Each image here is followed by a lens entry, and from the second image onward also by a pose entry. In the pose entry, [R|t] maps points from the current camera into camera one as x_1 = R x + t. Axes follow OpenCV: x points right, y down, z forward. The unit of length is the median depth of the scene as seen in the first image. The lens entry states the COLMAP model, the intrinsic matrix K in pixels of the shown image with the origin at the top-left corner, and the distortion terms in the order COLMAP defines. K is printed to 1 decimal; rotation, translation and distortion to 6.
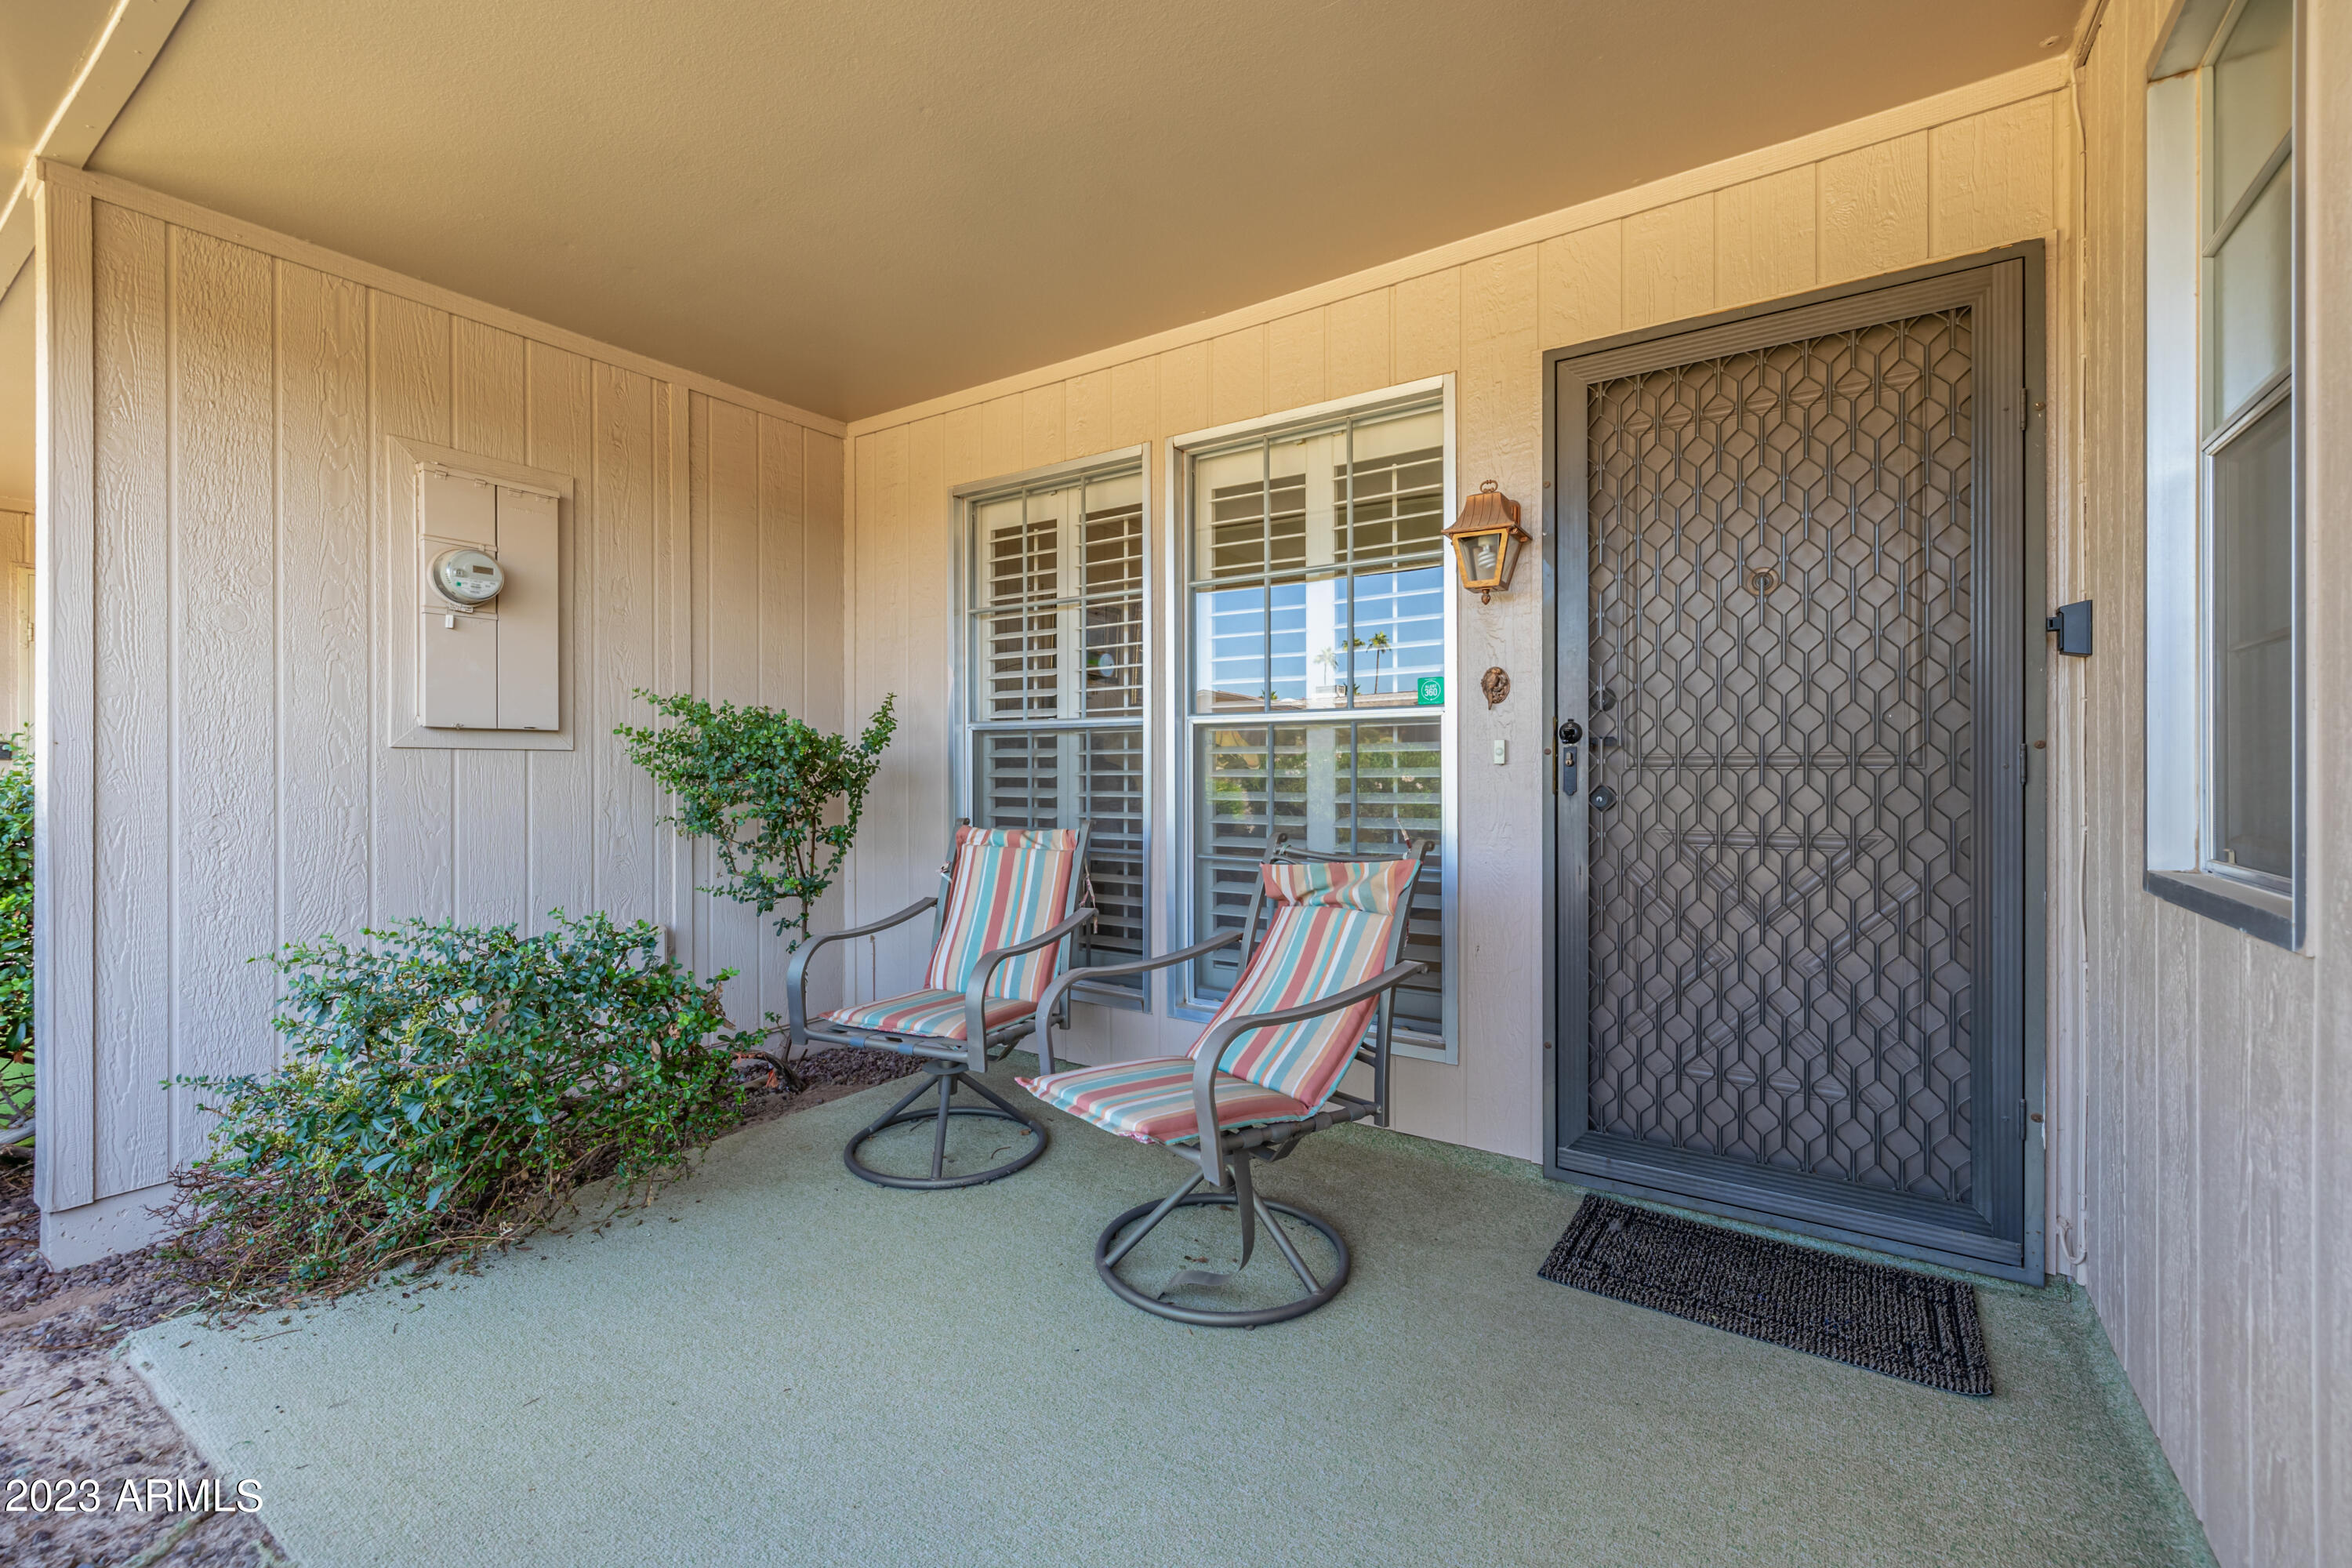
lens RADIAL K [[981.1, 0, 1158.9], [0, 981.1, 759.5], [0, 0, 1]] dist [-0.000320, -0.000004]
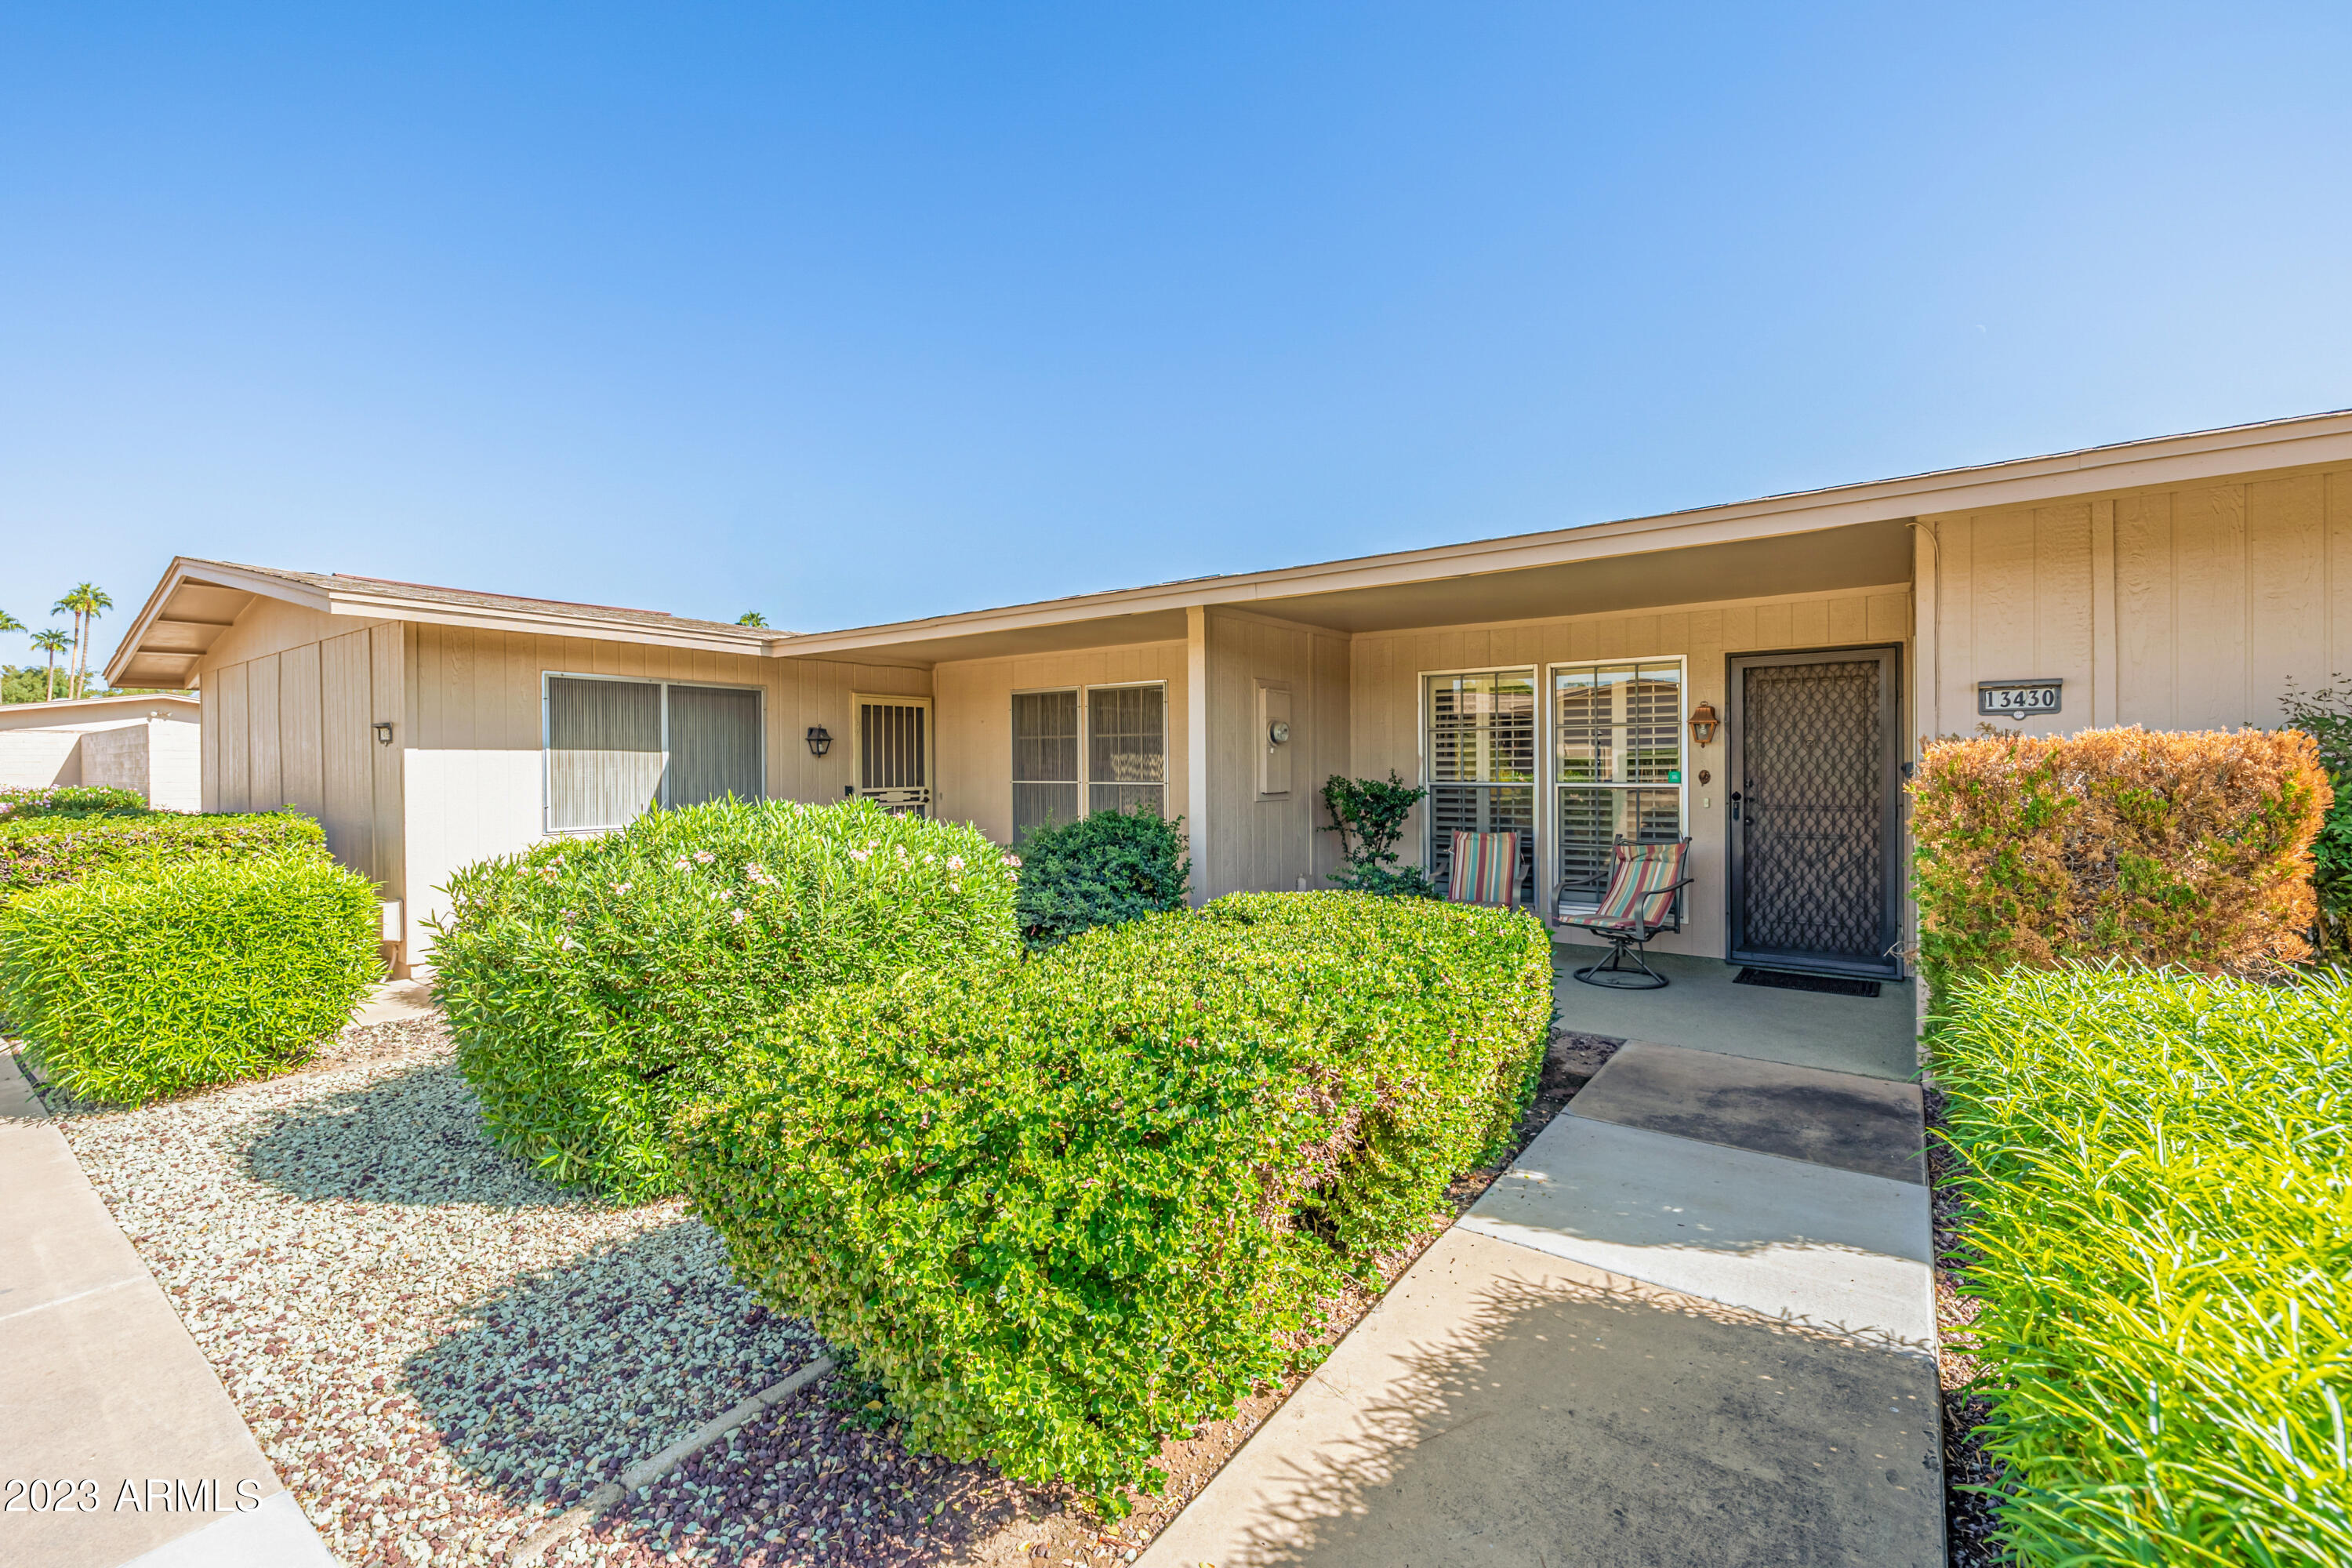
lens RADIAL K [[981.1, 0, 1158.9], [0, 981.1, 759.5], [0, 0, 1]] dist [-0.000320, -0.000004]
pose [[0.999437, -0.005126, -0.033165, -1.135069], [0.005246, 0.999980, 0.003553, -0.155097], [0.033146, -0.003725, 0.999444, -1.839804]]
